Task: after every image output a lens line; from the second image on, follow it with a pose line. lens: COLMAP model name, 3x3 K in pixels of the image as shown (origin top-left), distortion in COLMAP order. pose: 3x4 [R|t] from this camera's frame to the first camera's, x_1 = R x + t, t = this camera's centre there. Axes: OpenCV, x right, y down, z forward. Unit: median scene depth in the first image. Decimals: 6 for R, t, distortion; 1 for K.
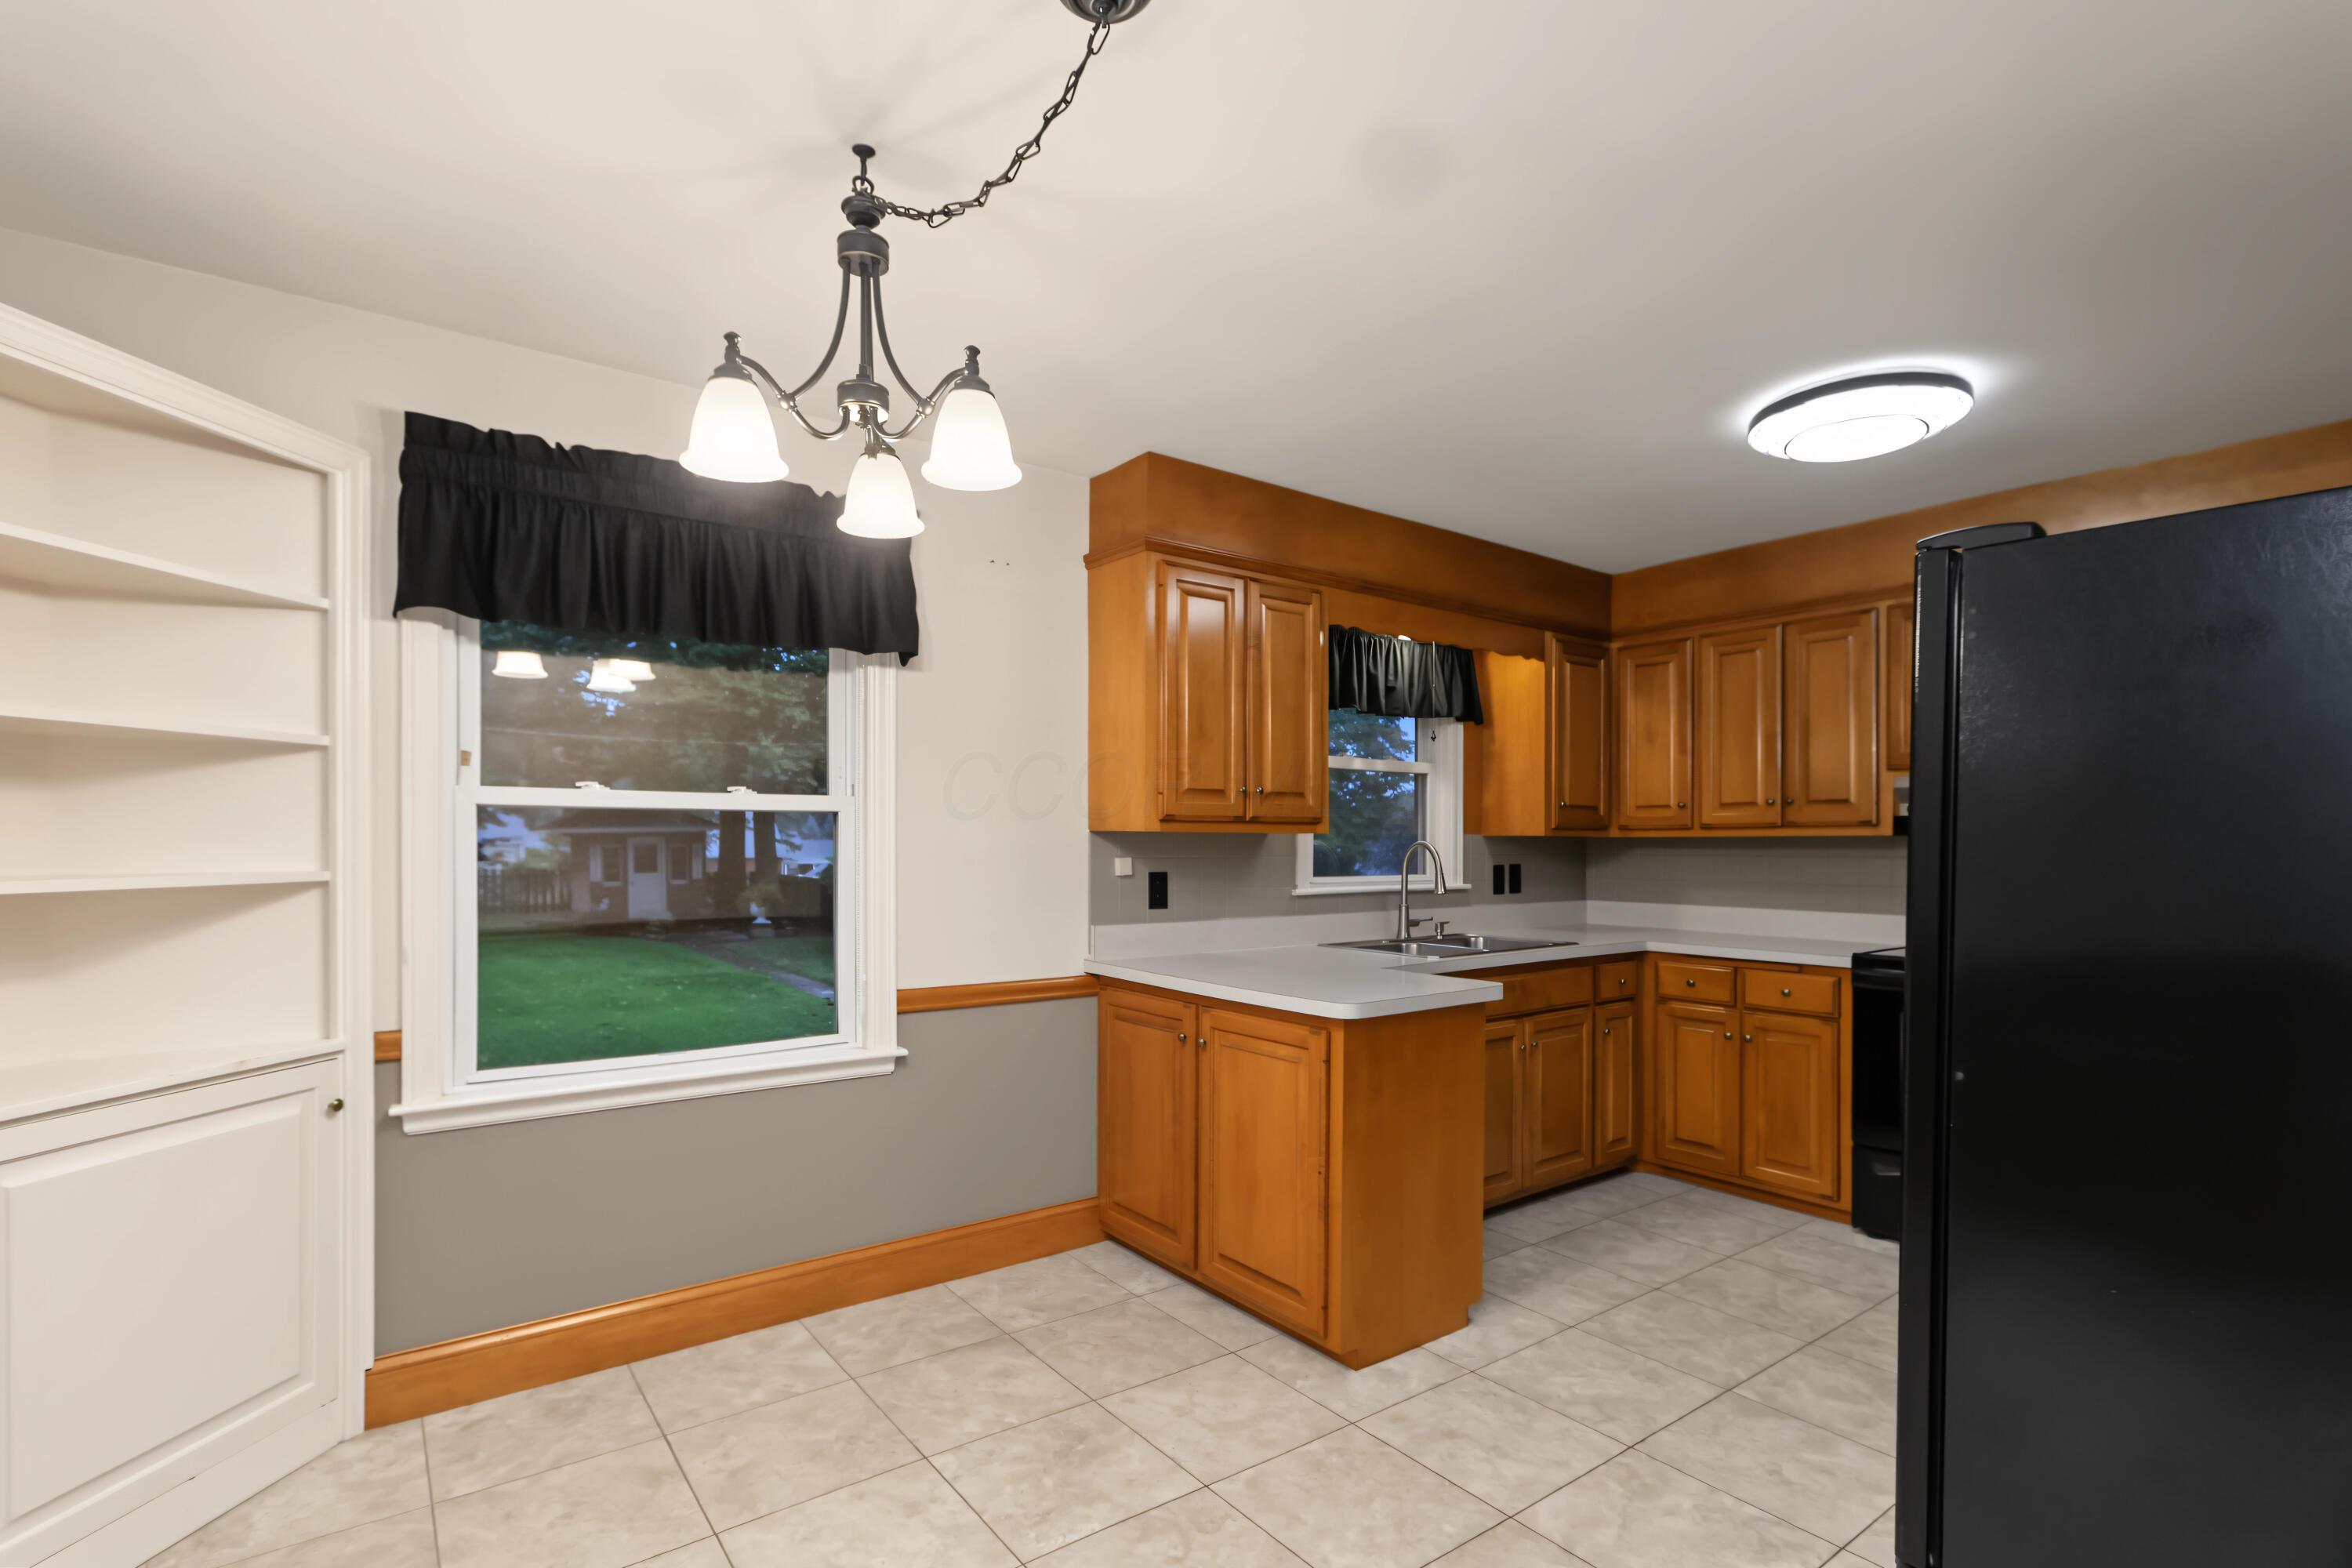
lens RADIAL K [[1118.5, 0, 1188.1], [0, 1118.5, 835.3], [0, 0, 1]] dist [0.003576, 0.001419]
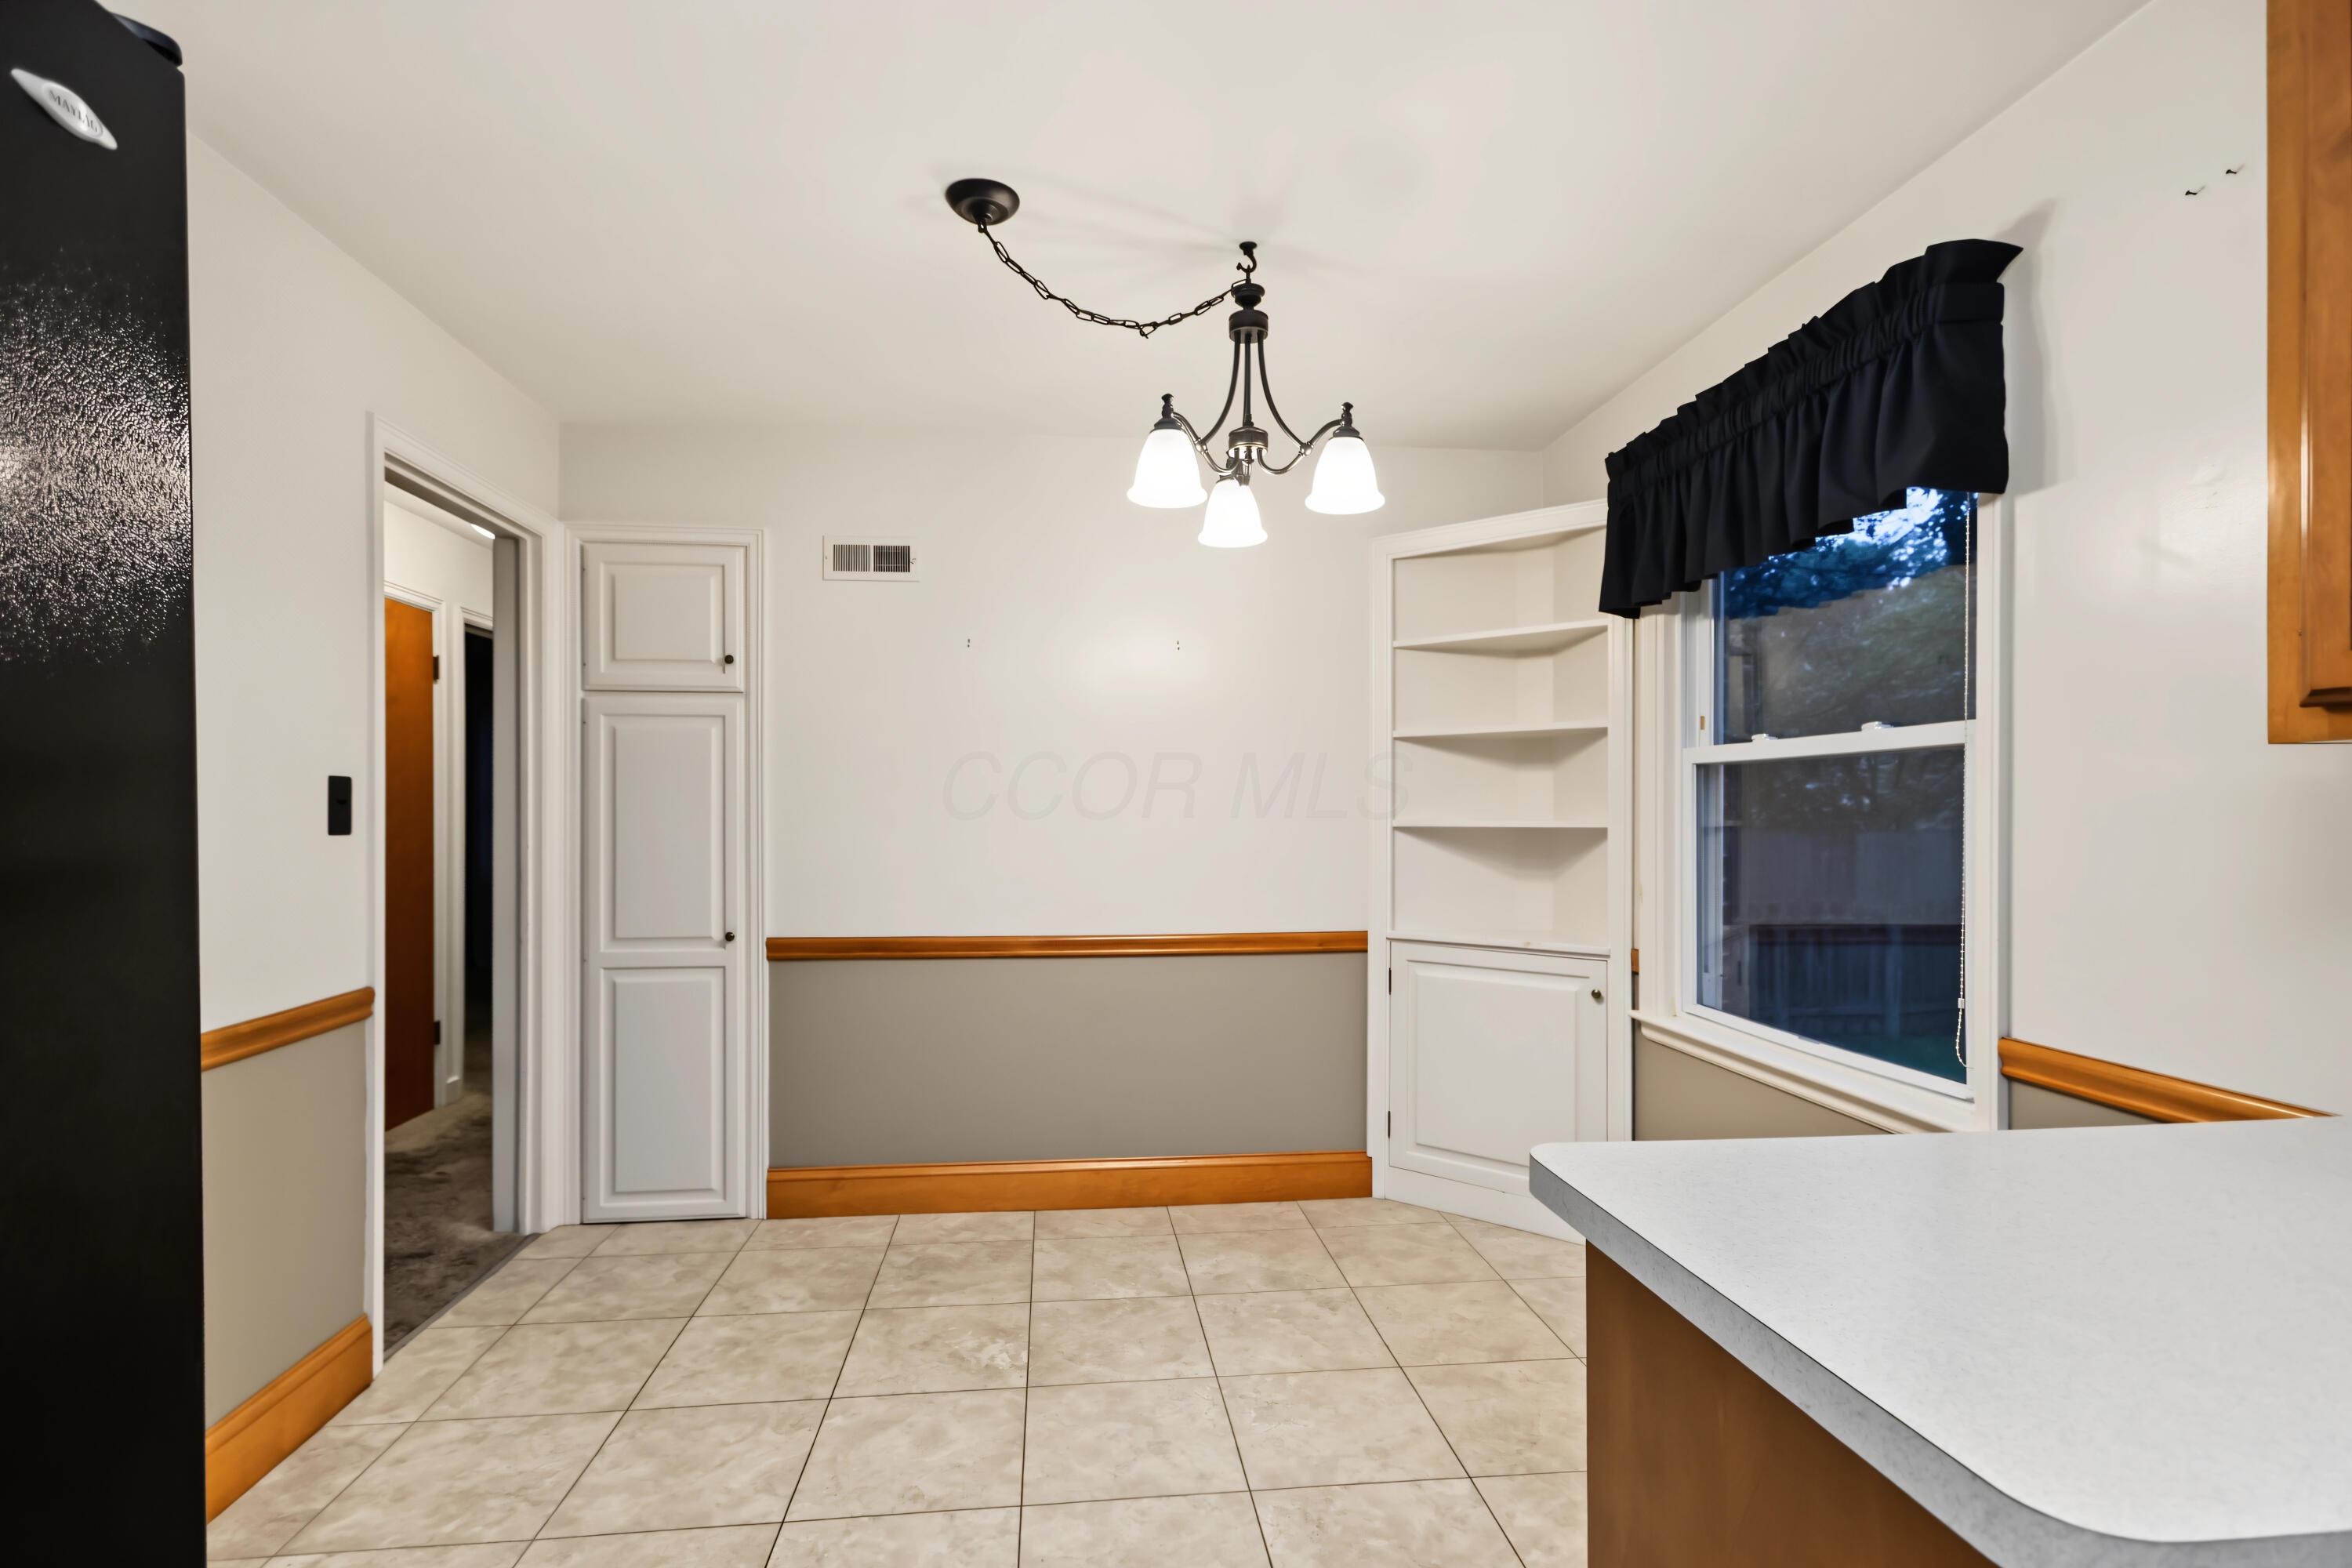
lens RADIAL K [[1118.5, 0, 1148.4], [0, 1118.5, 810.8], [0, 0, 1]] dist [0.003576, 0.001419]
pose [[-0.539780, -0.005928, -0.841785, 0.515452], [-0.001864, 0.999981, -0.005846, 0.023522], [0.841804, -0.001586, -0.539781, 0.990781]]
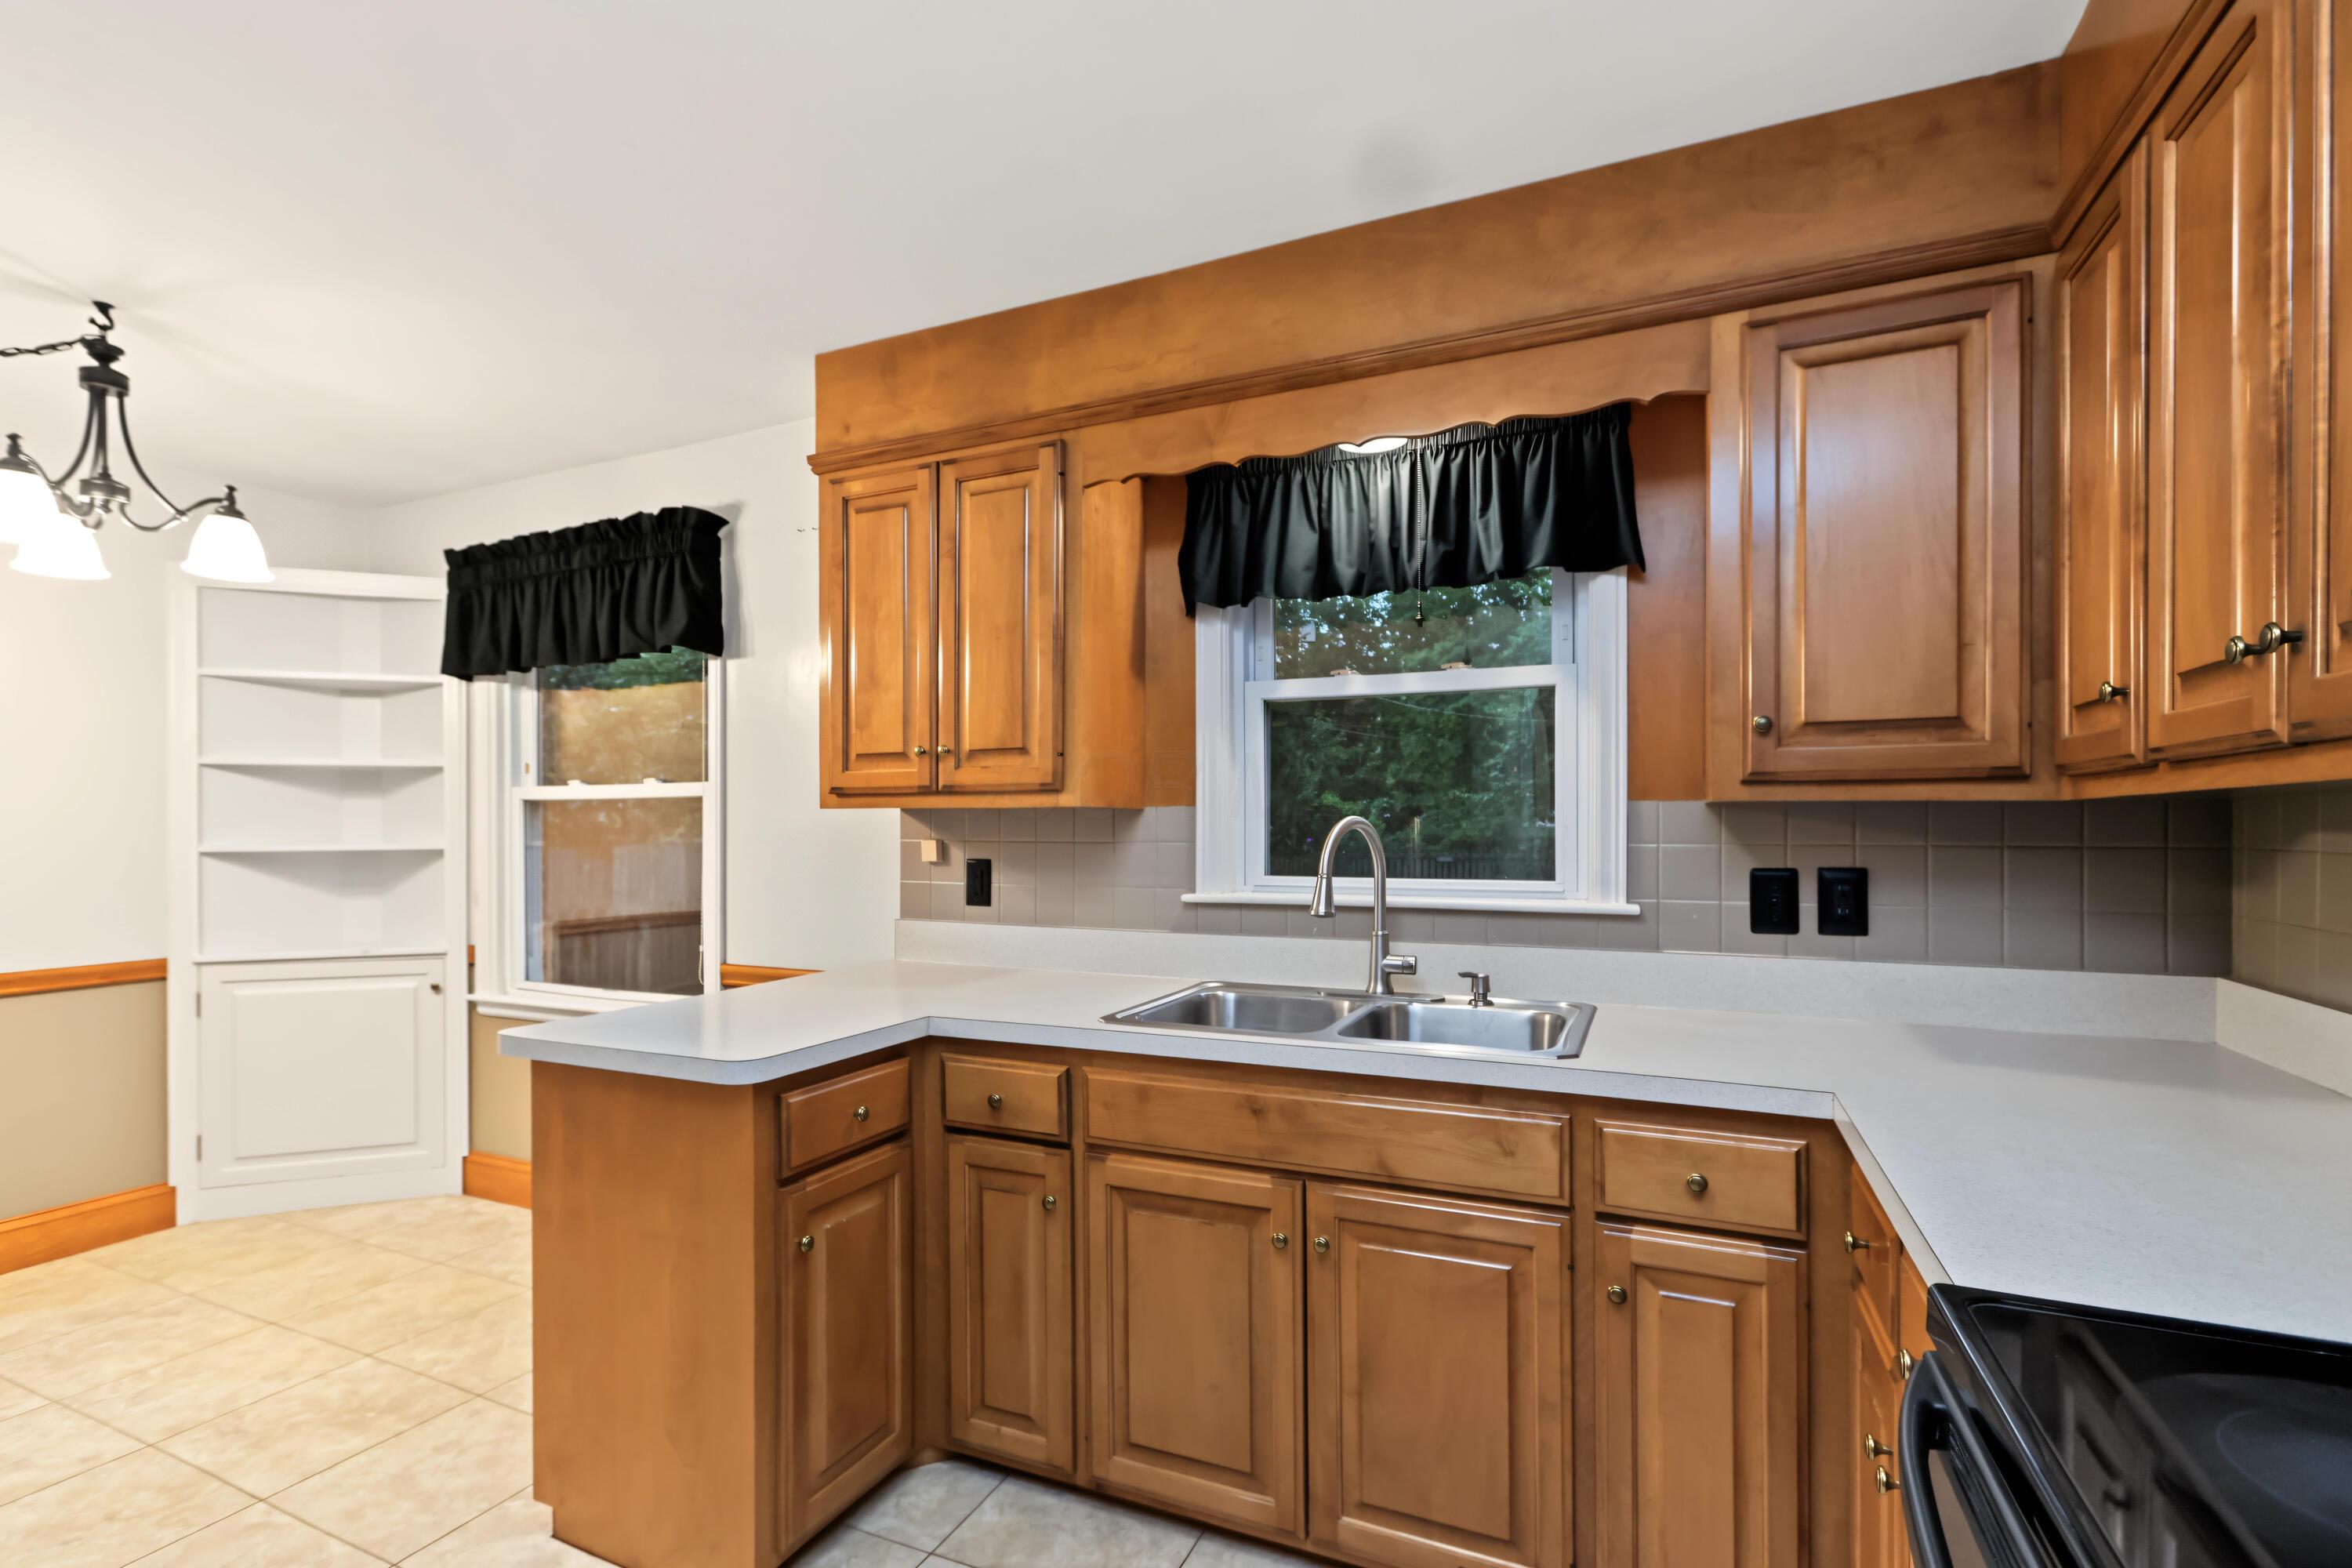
lens RADIAL K [[1118.5, 0, 1175.5], [0, 1118.5, 821.8], [0, 0, 1]] dist [0.003576, 0.001419]
pose [[0.449982, -0.007825, -0.893003, 0.920645], [0.007801, 0.999958, -0.004832, 0.014047], [0.893004, -0.004792, 0.450024, 0.957146]]
